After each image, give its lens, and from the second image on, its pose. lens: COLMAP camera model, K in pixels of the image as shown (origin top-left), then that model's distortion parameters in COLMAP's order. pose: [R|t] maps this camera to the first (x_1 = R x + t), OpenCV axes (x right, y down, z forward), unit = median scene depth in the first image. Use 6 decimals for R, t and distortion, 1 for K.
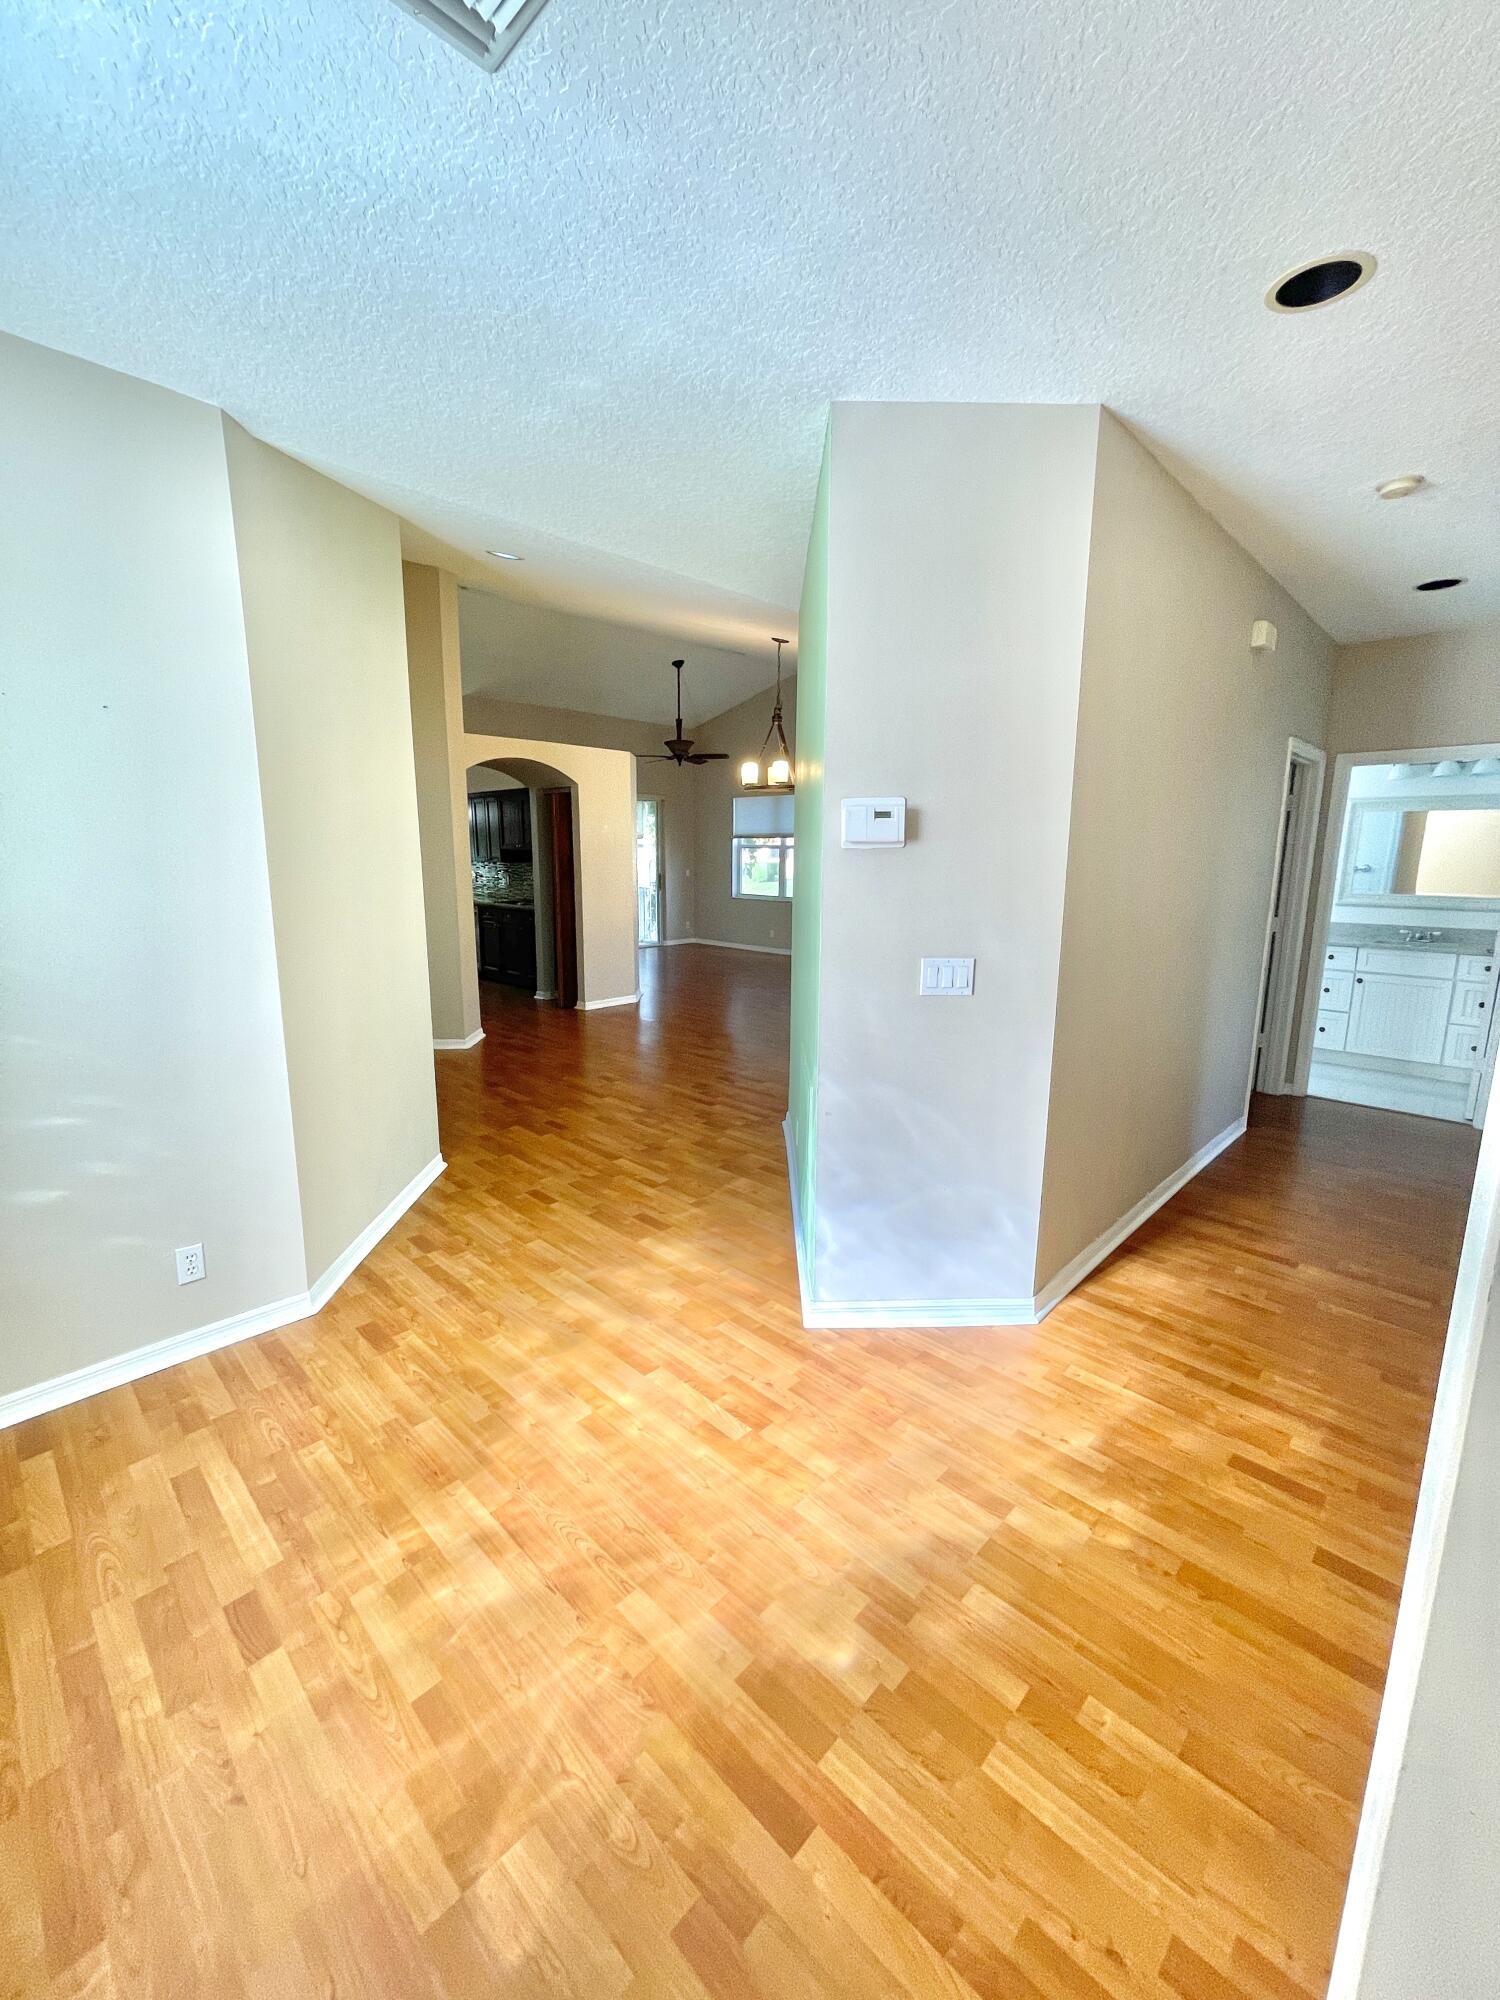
lens RADIAL K [[807.9, 0, 740.5], [0, 807.9, 999.5], [0, 0, 1]] dist [-0.001756, 0.001522]
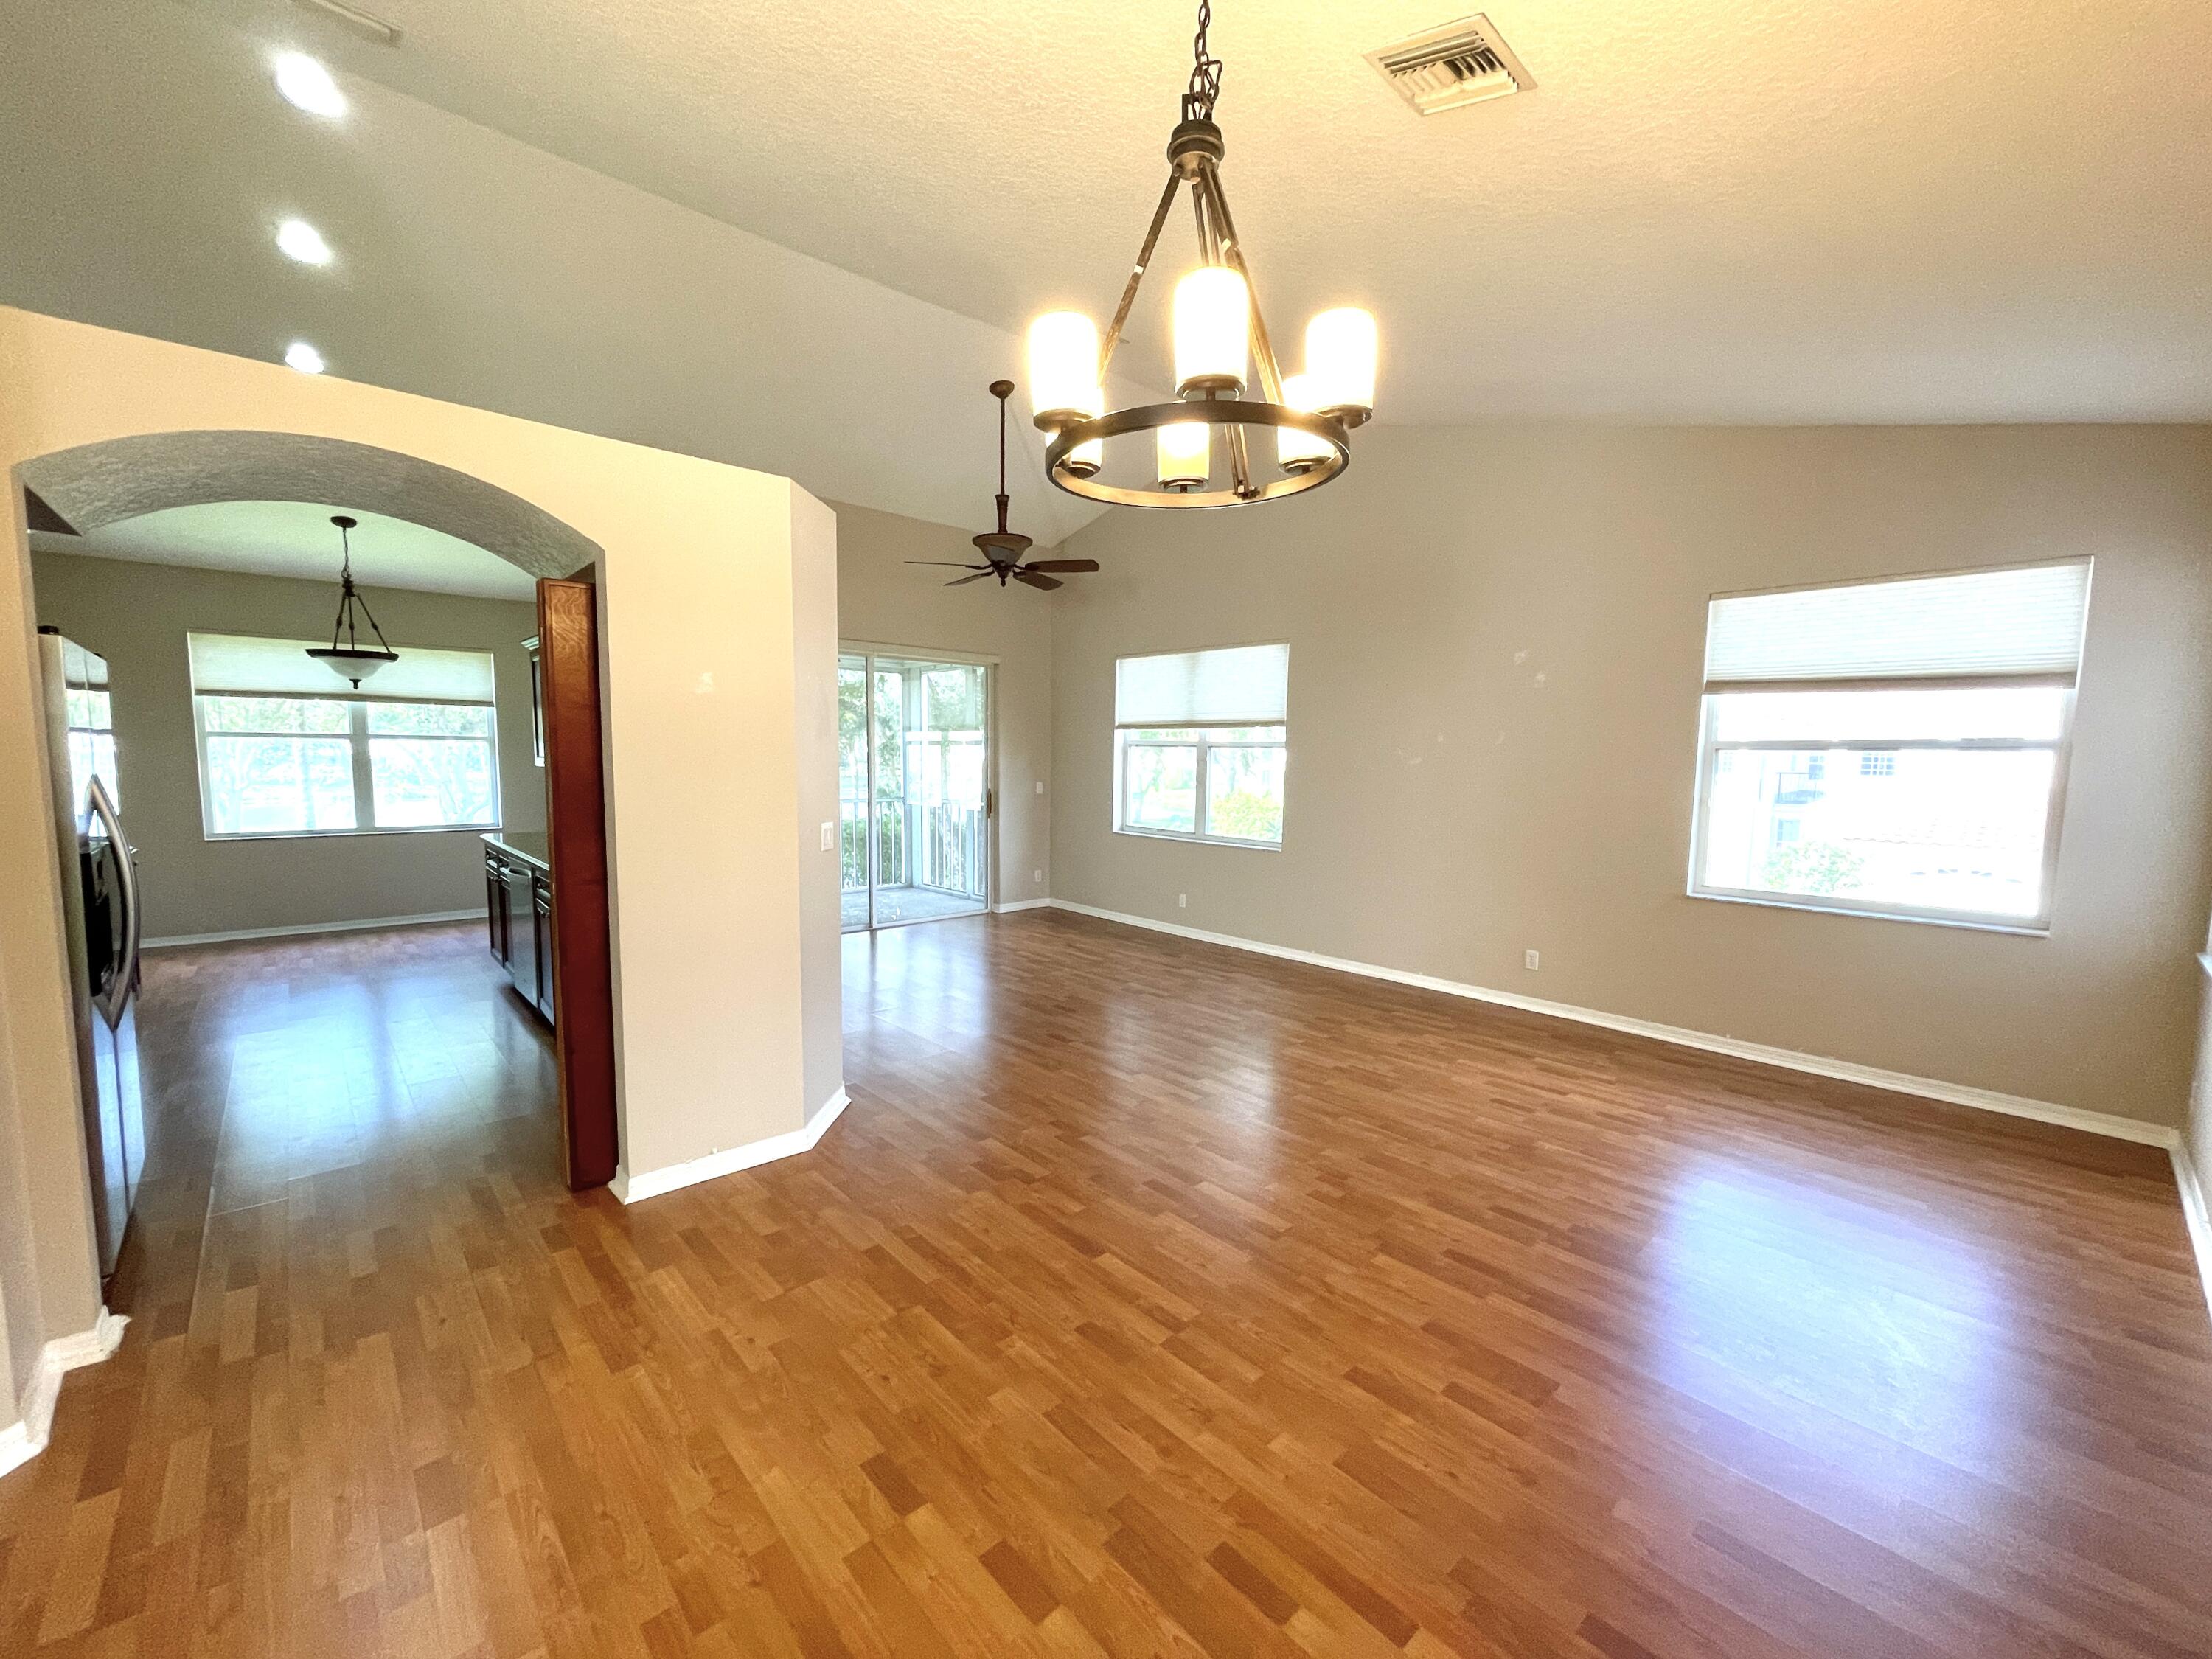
lens RADIAL K [[893.6, 0, 1106.8], [0, 893.6, 835.2], [0, 0, 1]] dist [-0.001756, 0.001522]
pose [[0.998624, 0.010986, -0.051275, 0.021895], [-0.015613, 0.995753, -0.090734, -0.084628], [0.050061, 0.091410, 0.994554, 0.470424]]
